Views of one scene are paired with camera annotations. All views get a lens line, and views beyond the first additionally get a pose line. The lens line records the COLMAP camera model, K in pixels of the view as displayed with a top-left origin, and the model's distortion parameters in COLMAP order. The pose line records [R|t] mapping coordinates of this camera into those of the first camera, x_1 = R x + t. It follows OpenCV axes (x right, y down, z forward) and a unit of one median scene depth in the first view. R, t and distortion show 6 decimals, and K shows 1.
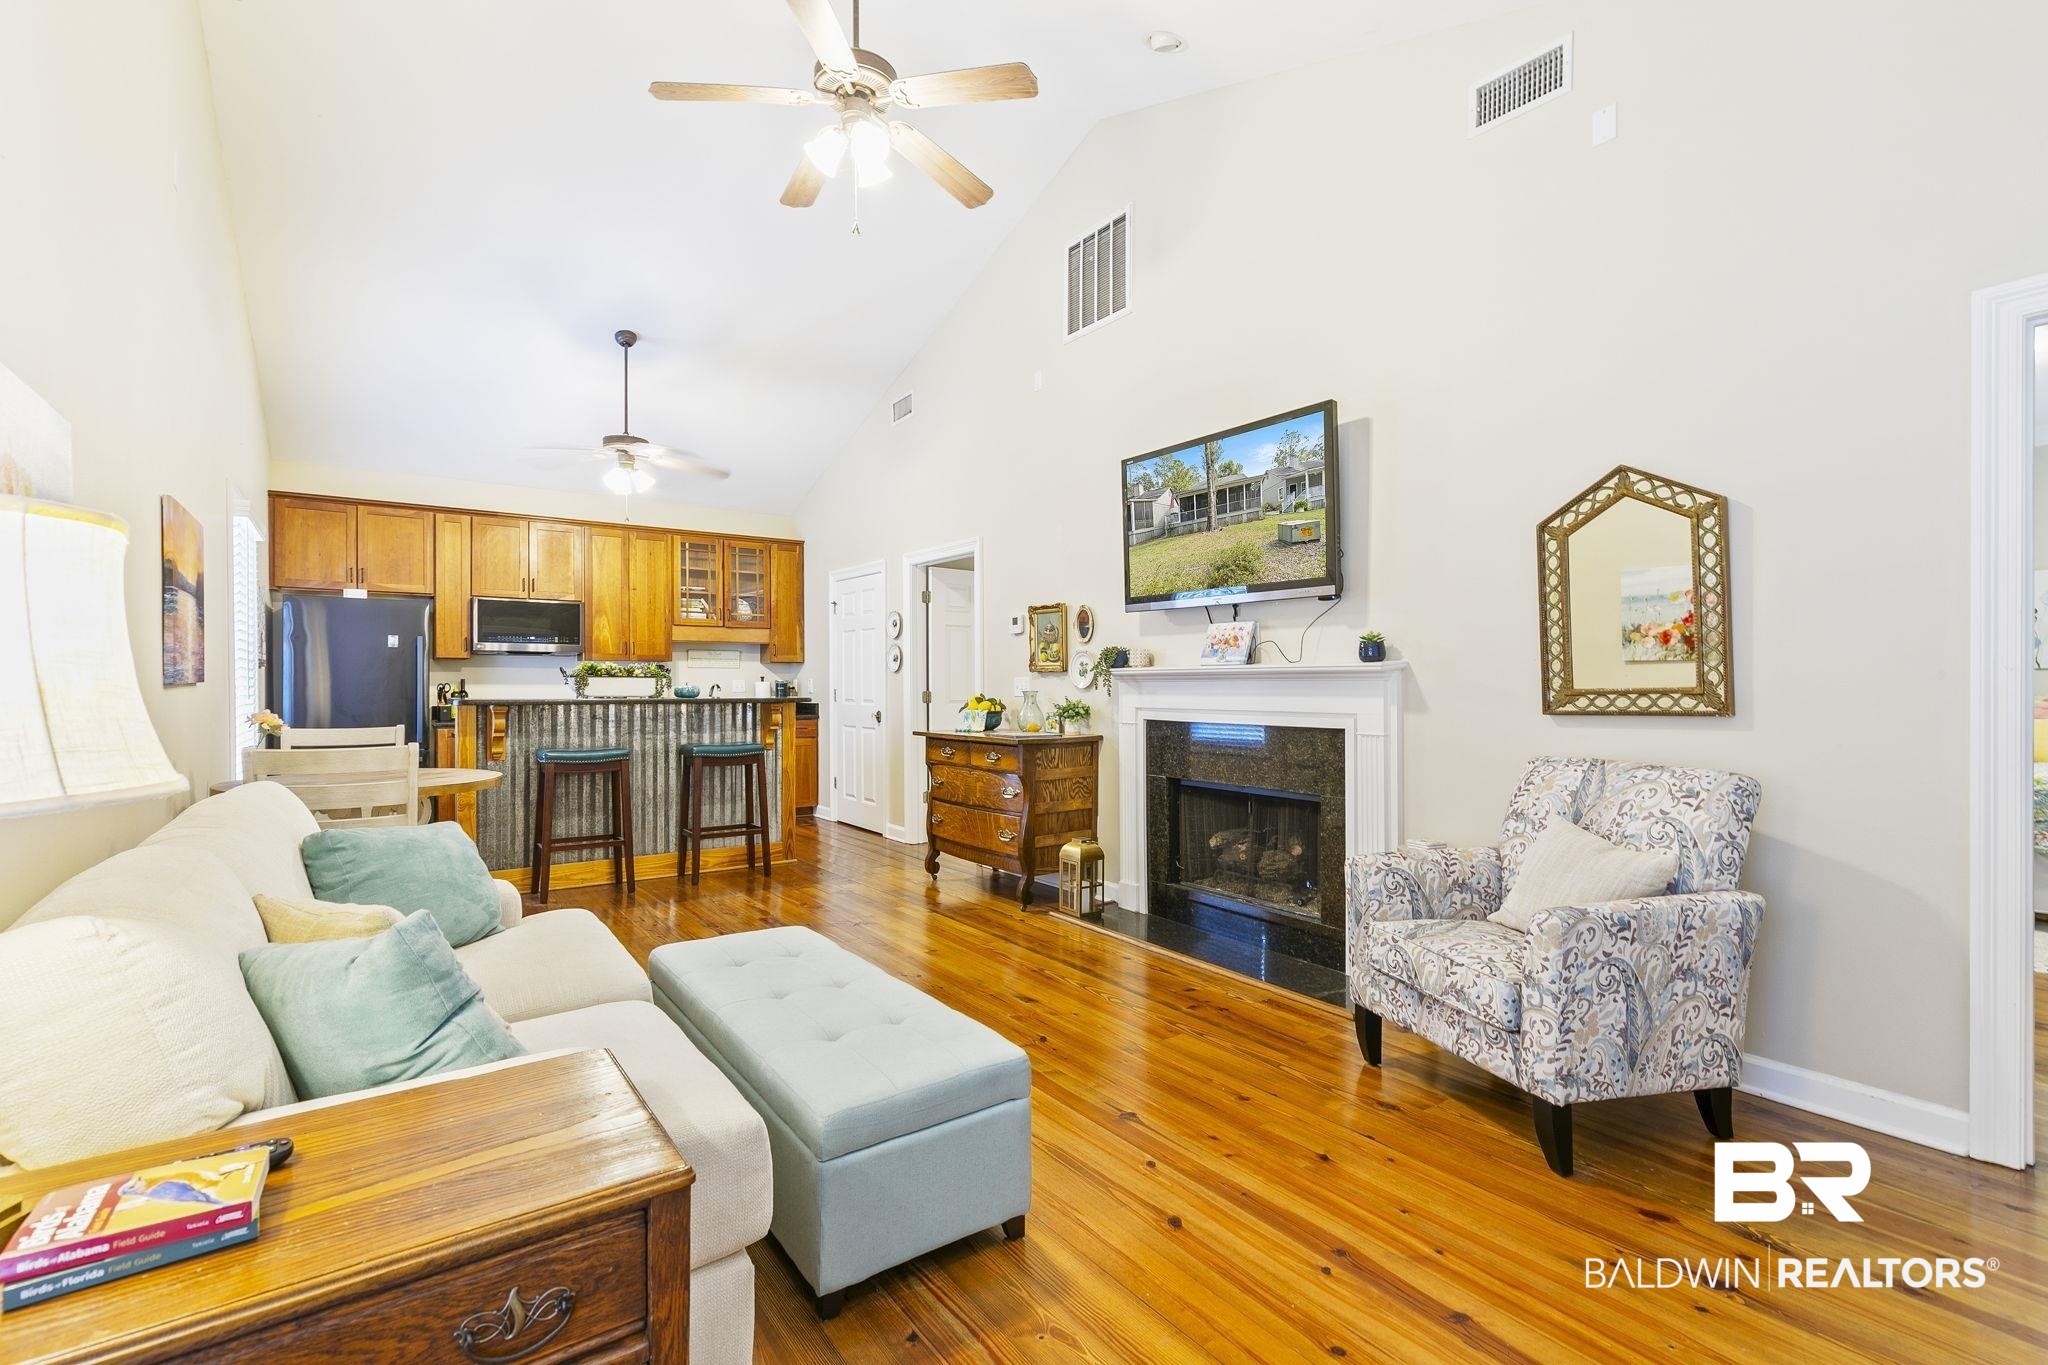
lens RADIAL K [[935.2, 0, 1036.1], [0, 935.2, 686.1], [0, 0, 1]] dist [0.012218, -0.001369]
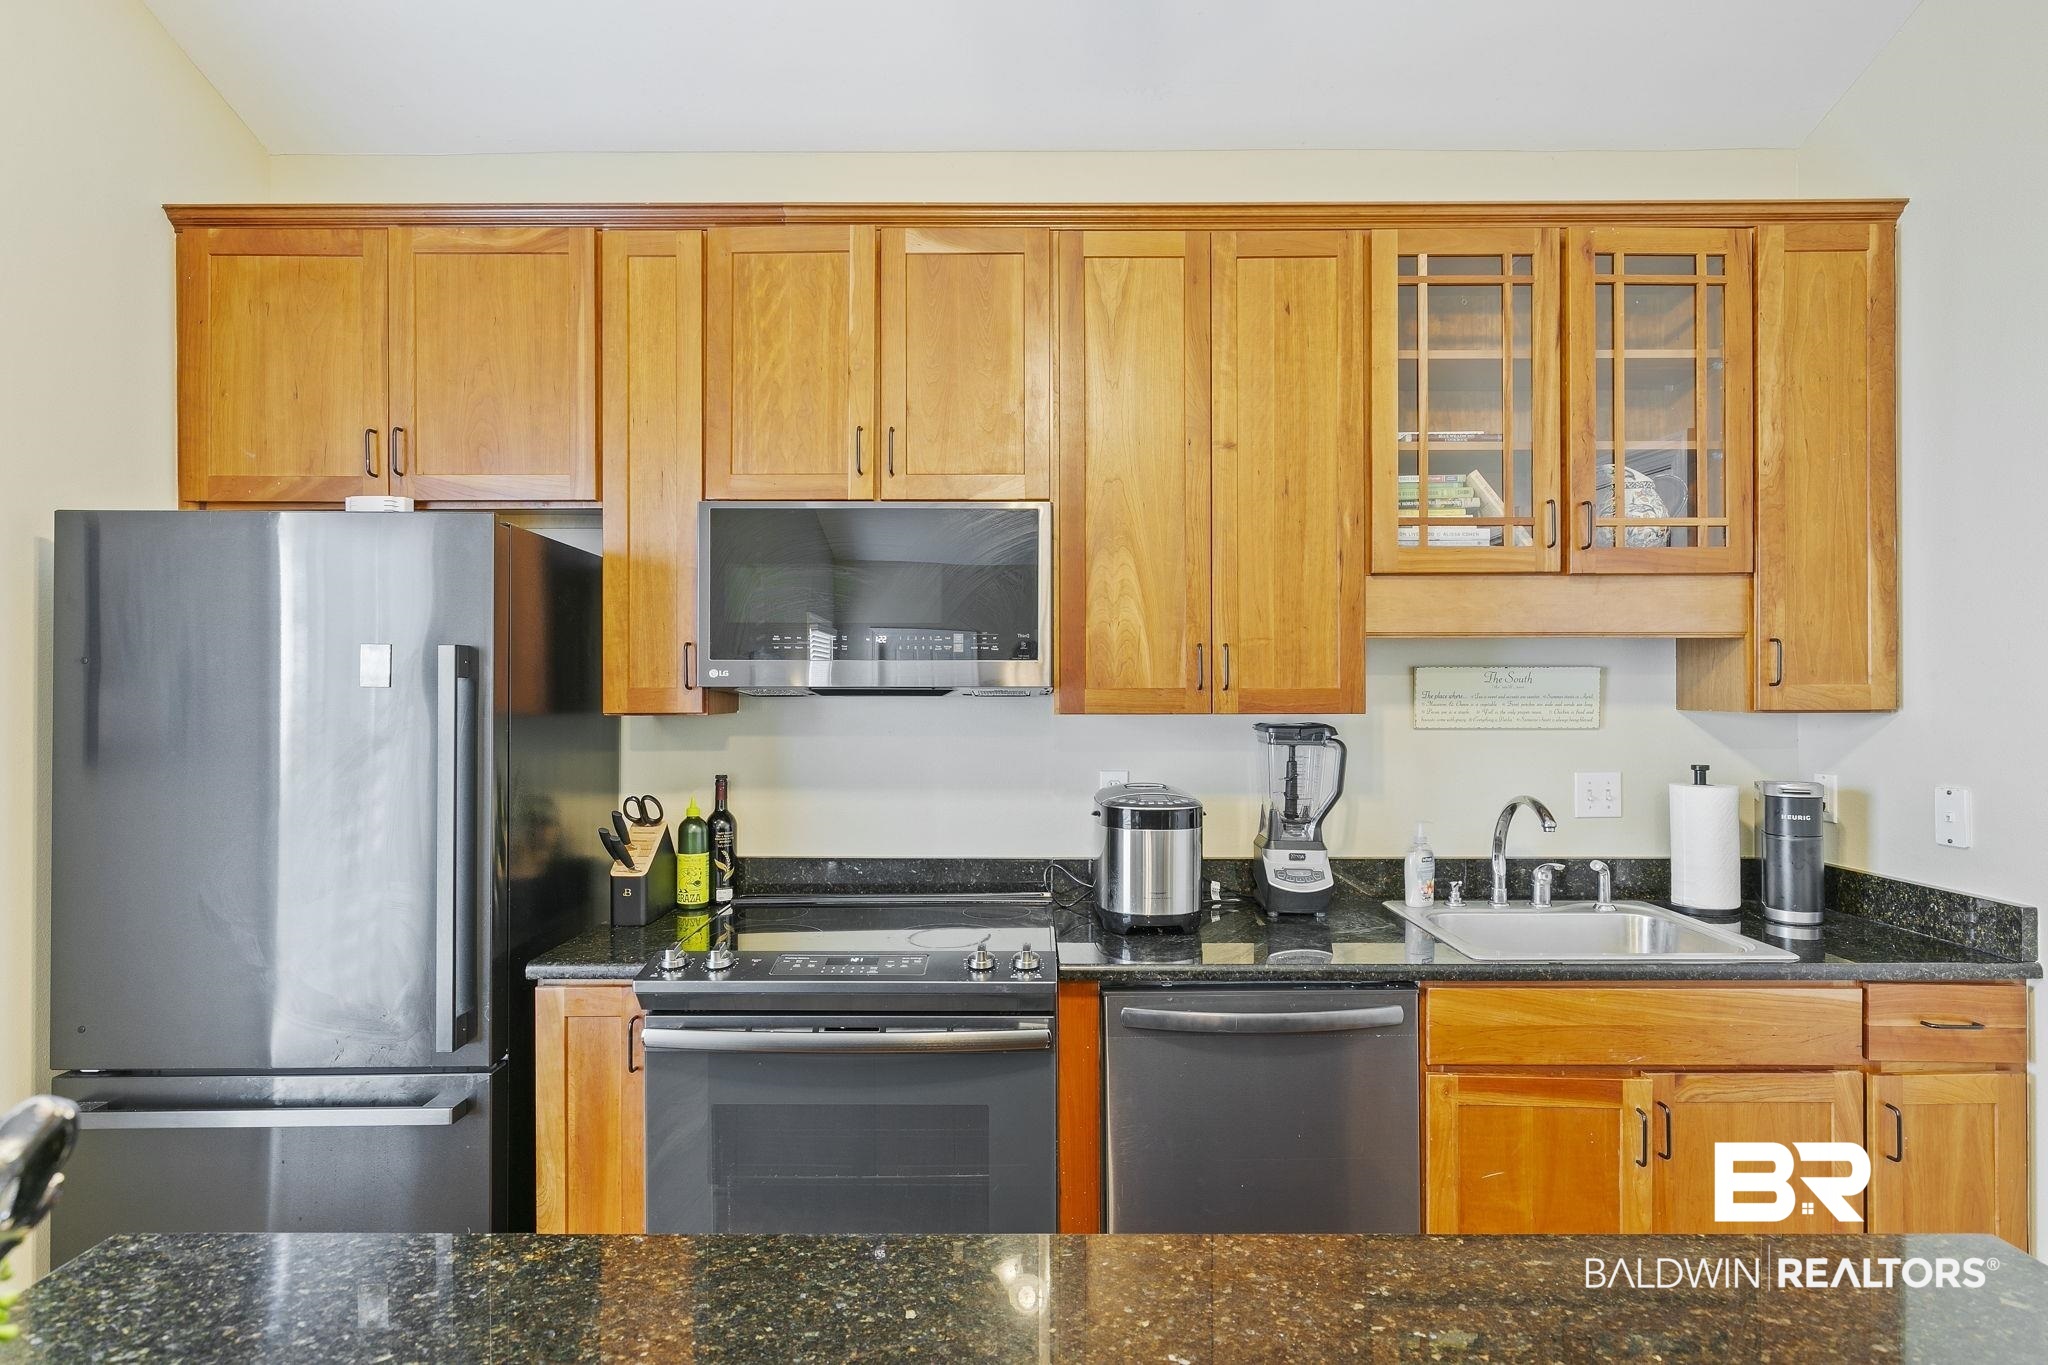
lens RADIAL K [[1106.3, 0, 1008.2], [0, 1106.3, 688.5], [0, 0, 1]] dist [0.007289, -0.001059]
pose [[0.790622, 0.000714, -0.612304, -0.366487], [-0.001408, 0.999999, -0.000652, -0.043709], [0.612303, 0.001378, 0.790622, 0.915063]]
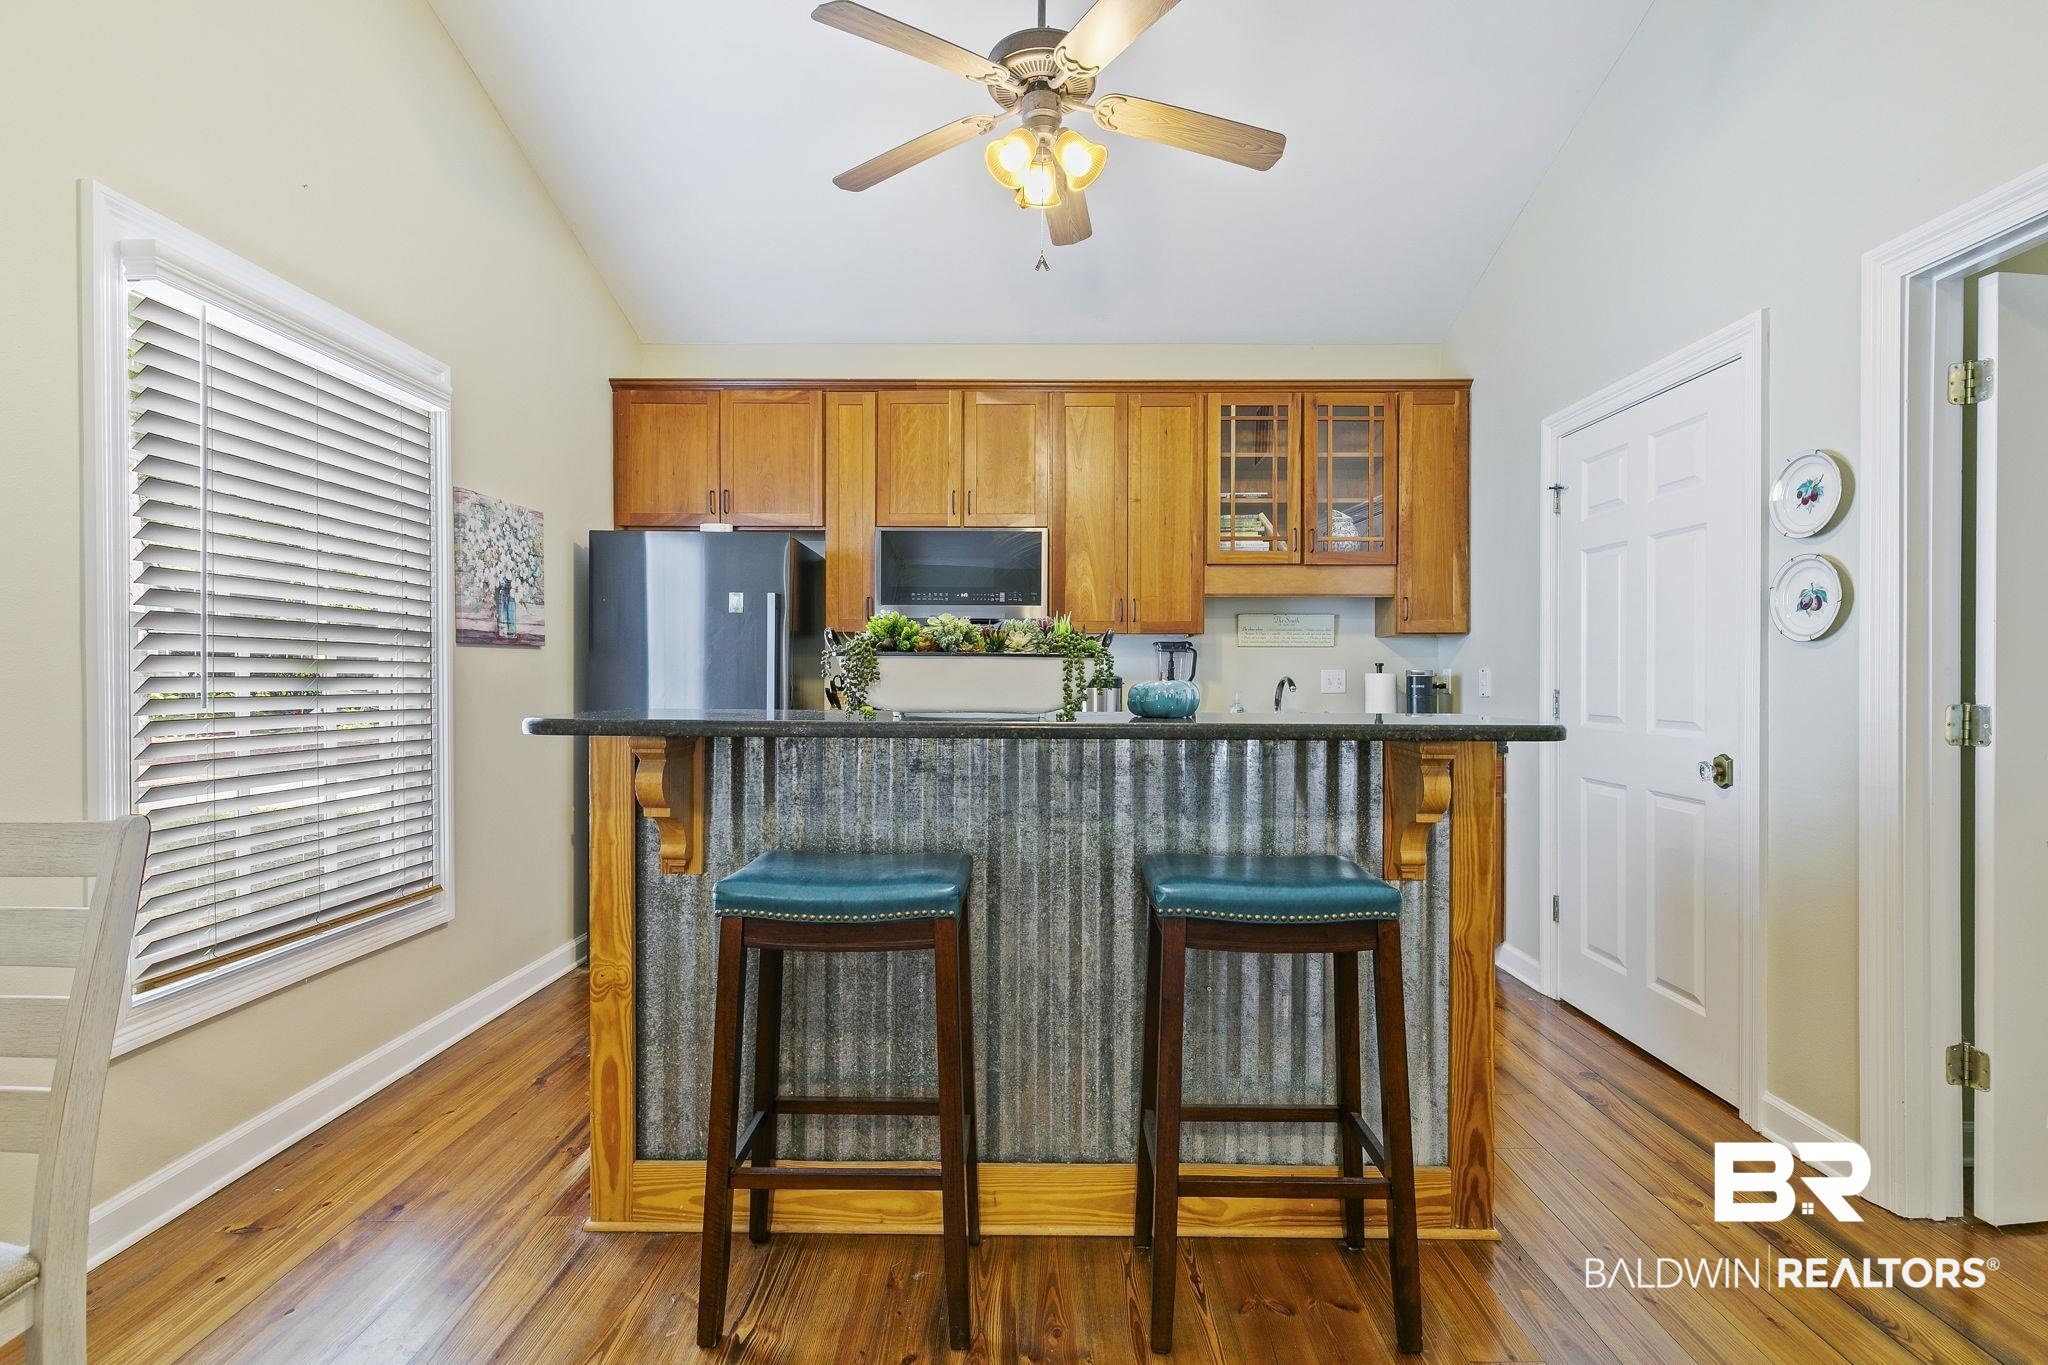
lens RADIAL K [[935.2, 0, 1012.1], [0, 935.2, 682.3], [0, 0, 1]] dist [0.012218, -0.001369]
pose [[0.796366, 0.006923, -0.604776, -0.205159], [-0.004245, 0.999974, 0.005858, -0.002329], [0.604800, -0.002098, 0.796374, 0.678909]]
